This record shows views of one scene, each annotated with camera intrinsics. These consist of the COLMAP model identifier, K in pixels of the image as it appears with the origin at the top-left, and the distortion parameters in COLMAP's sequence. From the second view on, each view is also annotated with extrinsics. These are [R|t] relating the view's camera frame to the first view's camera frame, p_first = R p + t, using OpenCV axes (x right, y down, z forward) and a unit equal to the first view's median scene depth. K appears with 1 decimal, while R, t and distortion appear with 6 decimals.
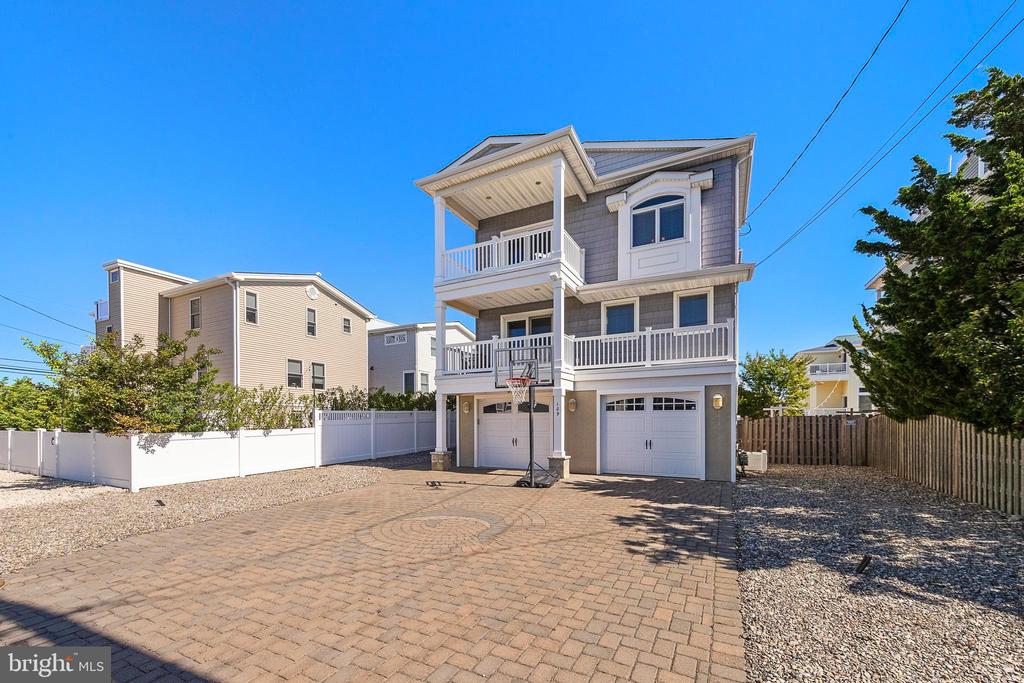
lens RADIAL K [[378.8, 0, 512.6], [0, 378.8, 324.4], [0, 0, 1]] dist [0.001433, 0.000145]
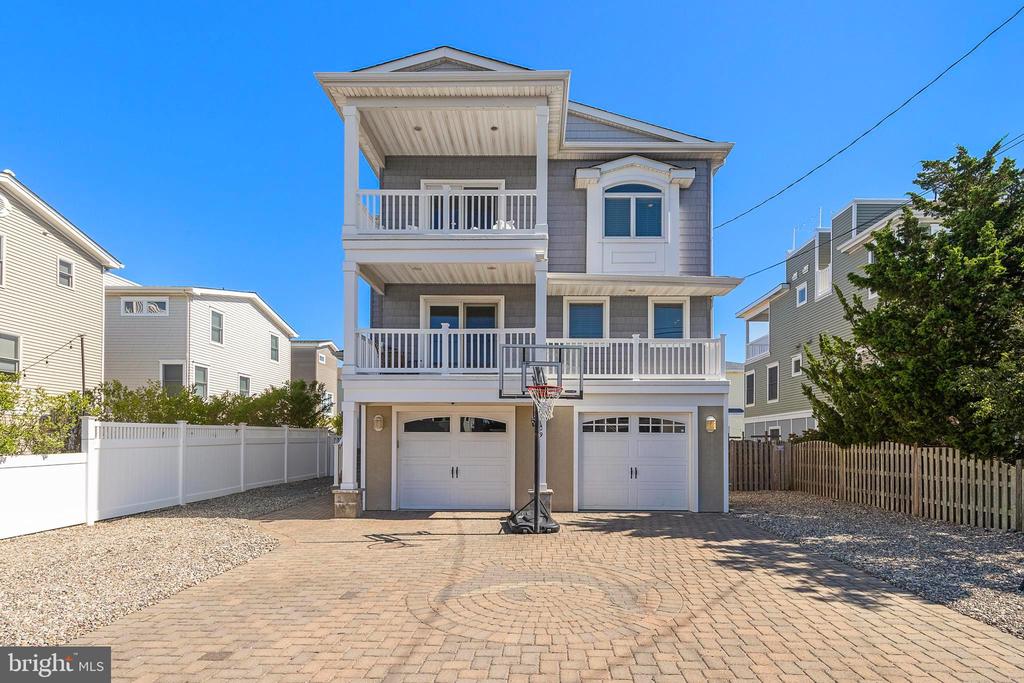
lens RADIAL K [[486.3, 0, 514.7], [0, 486.3, 318.4], [0, 0, 1]] dist [0.002221, 0.000569]
pose [[0.901147, 0.116350, 0.417608, -0.309457], [-0.115552, 0.992926, -0.027292, 0.029815], [-0.417829, -0.023661, 0.908217, 0.112836]]
